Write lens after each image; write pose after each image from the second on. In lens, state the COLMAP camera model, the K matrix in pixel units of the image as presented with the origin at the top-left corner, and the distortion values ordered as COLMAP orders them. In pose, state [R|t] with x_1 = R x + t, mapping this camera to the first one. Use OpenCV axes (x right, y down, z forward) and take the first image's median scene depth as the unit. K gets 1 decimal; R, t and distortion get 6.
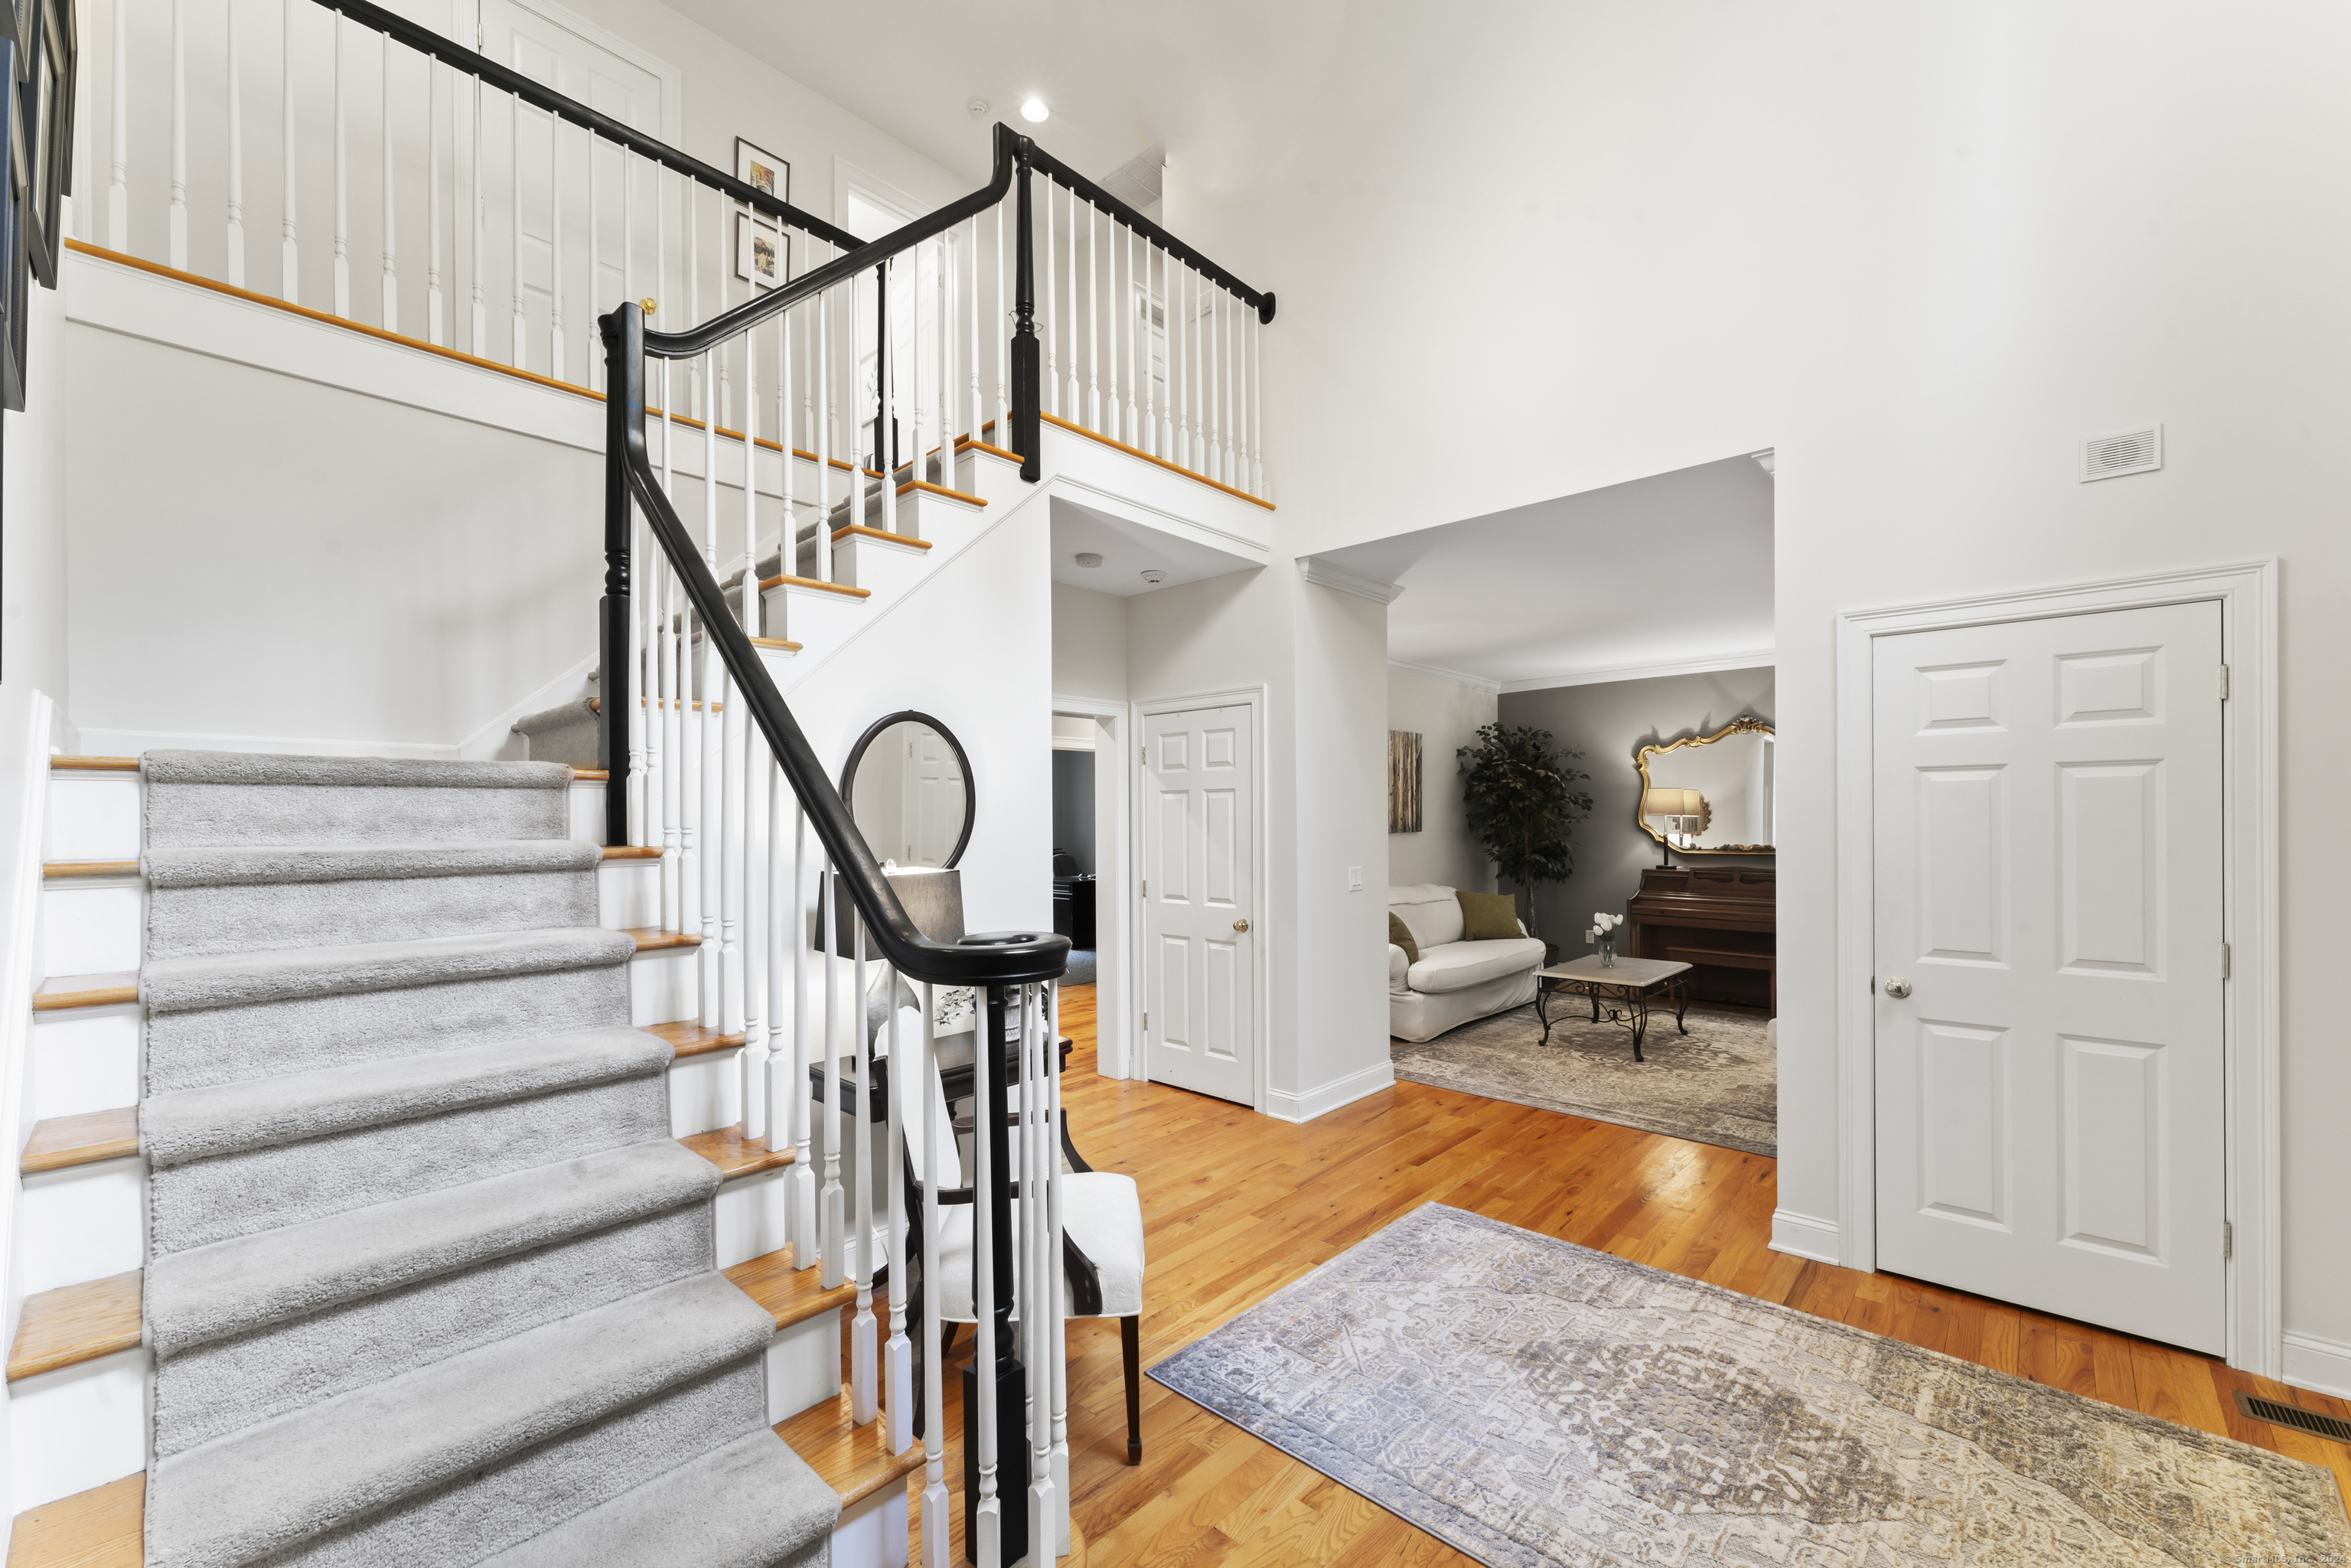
lens RADIAL K [[954.0, 0, 1185.2], [0, 954.0, 812.5], [0, 0, 1]] dist [-0.000600, -0.000031]
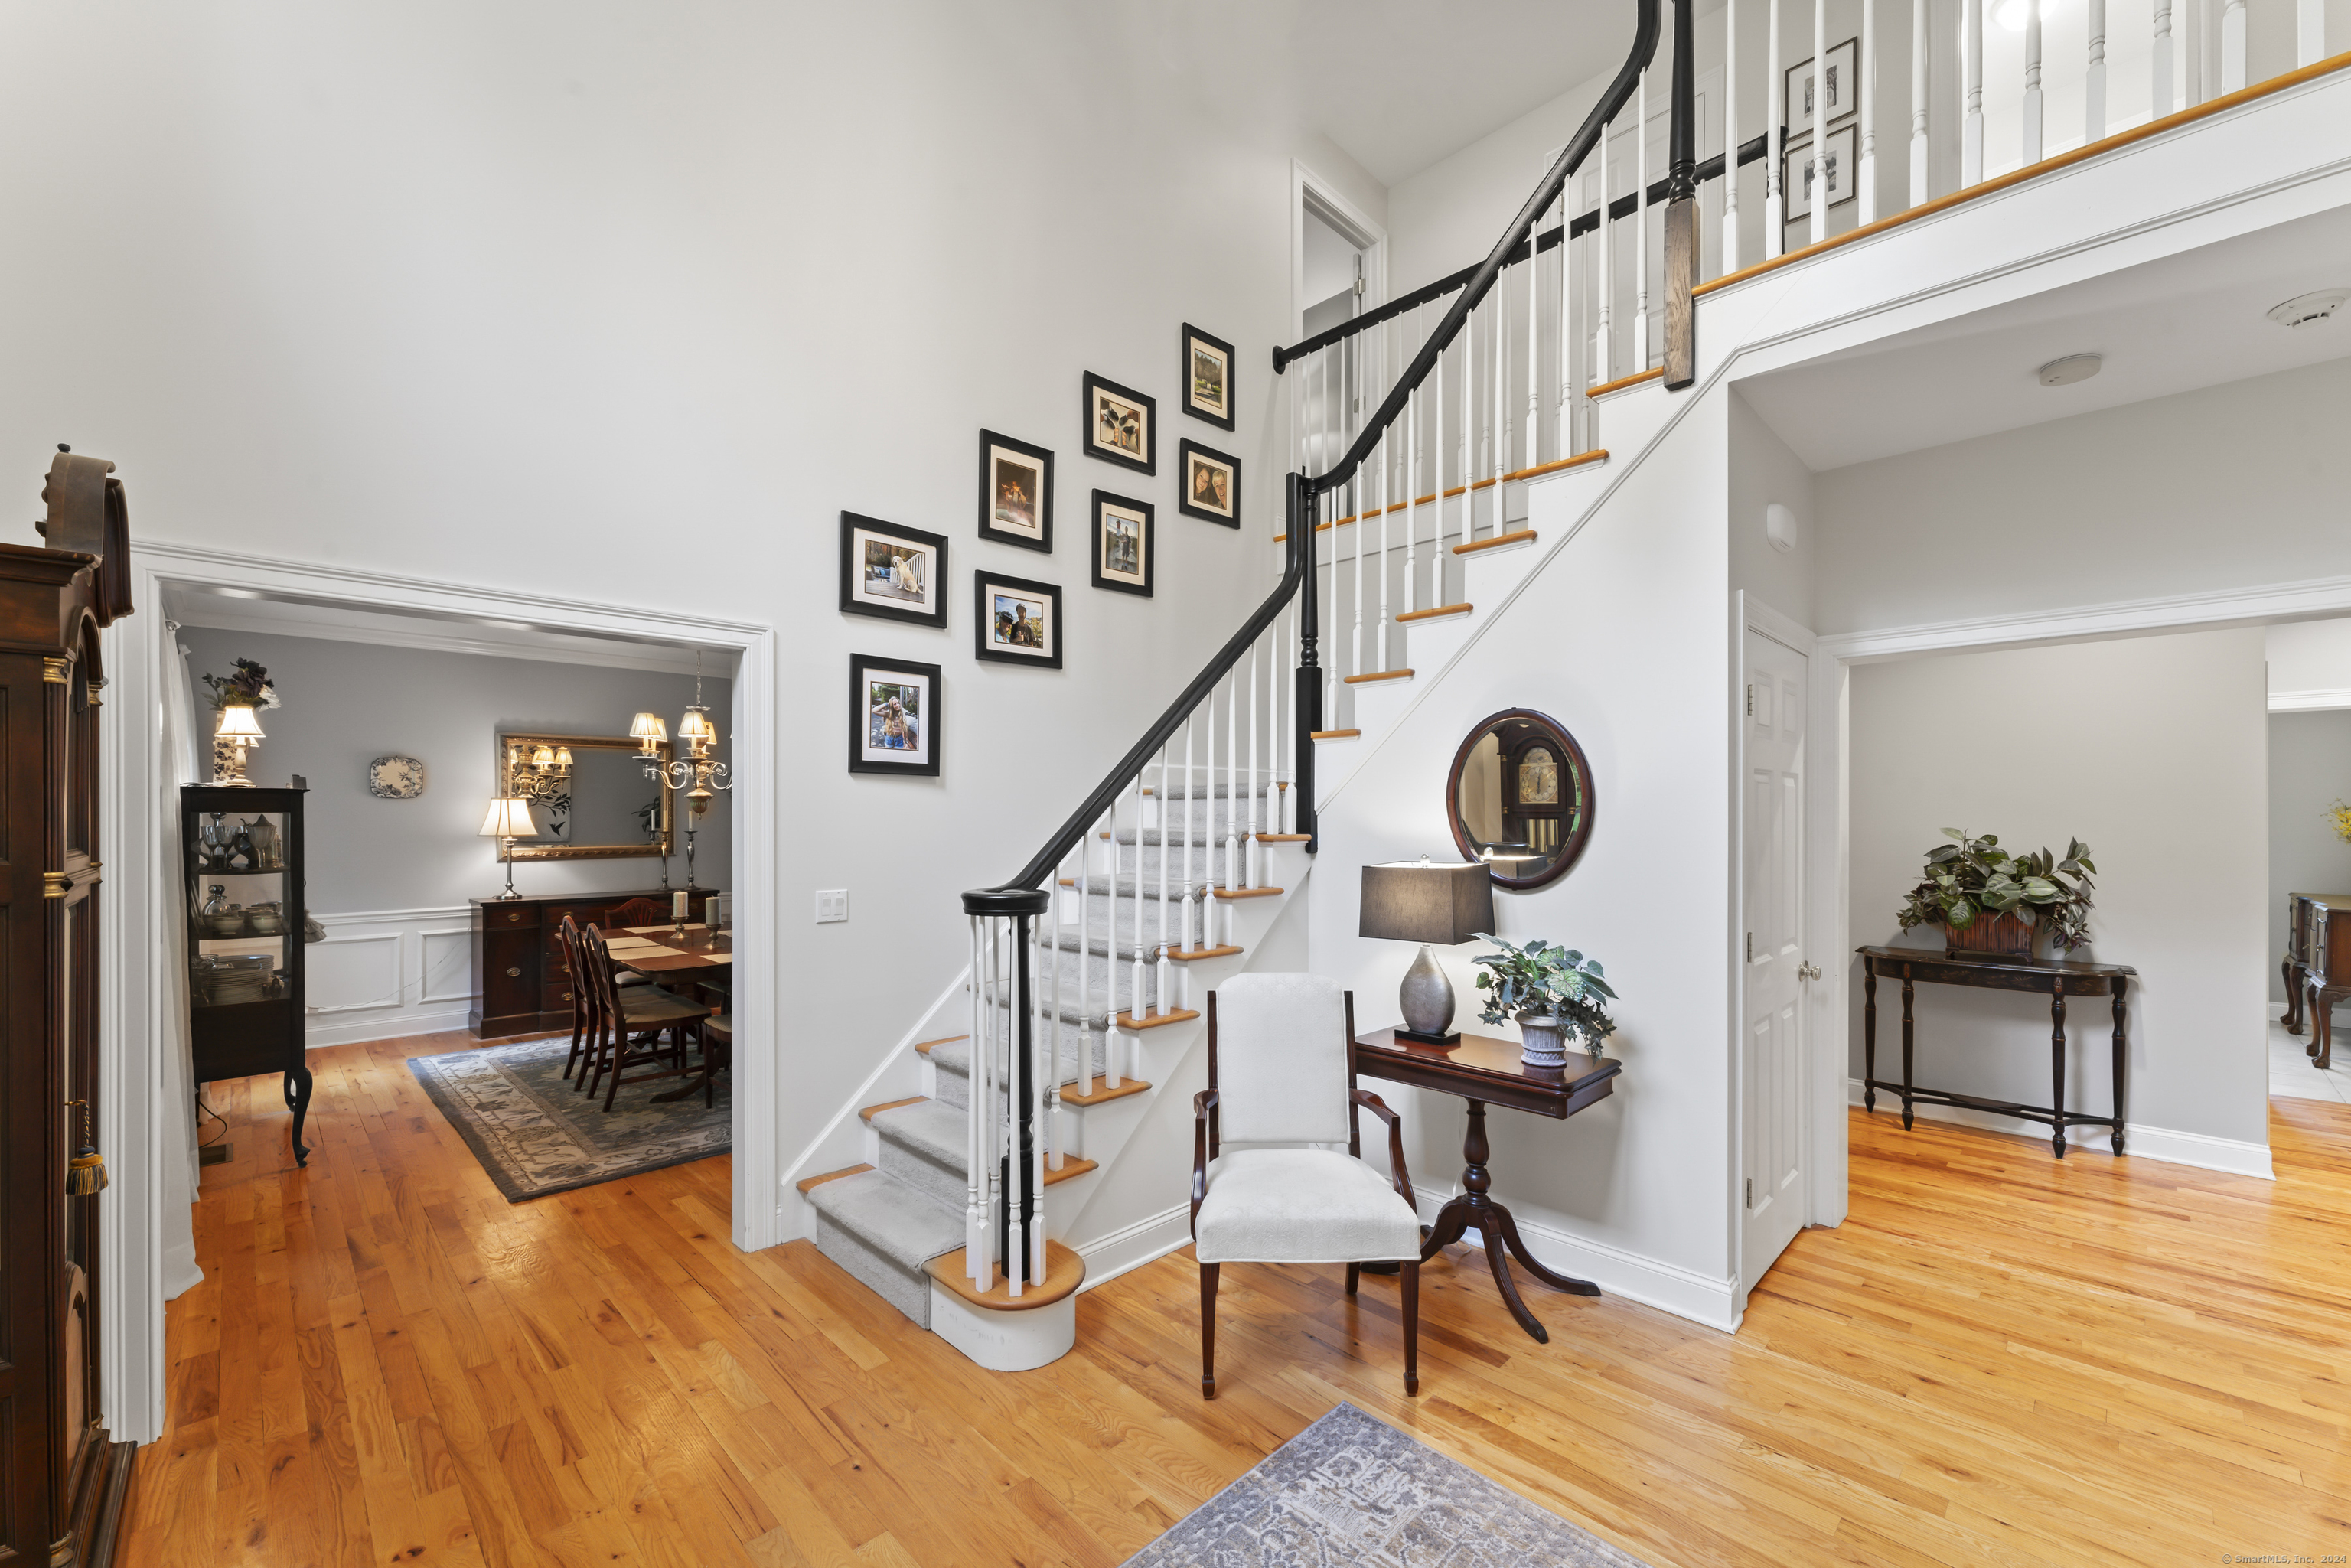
lens RADIAL K [[954.0, 0, 1185.2], [0, 954.0, 812.5], [0, 0, 1]] dist [-0.000600, -0.000031]
pose [[-0.029754, 0.003597, -0.999551, 0.697460], [-0.001495, 0.999992, 0.003643, -0.000723], [0.999556, 0.001603, -0.029748, 0.681798]]
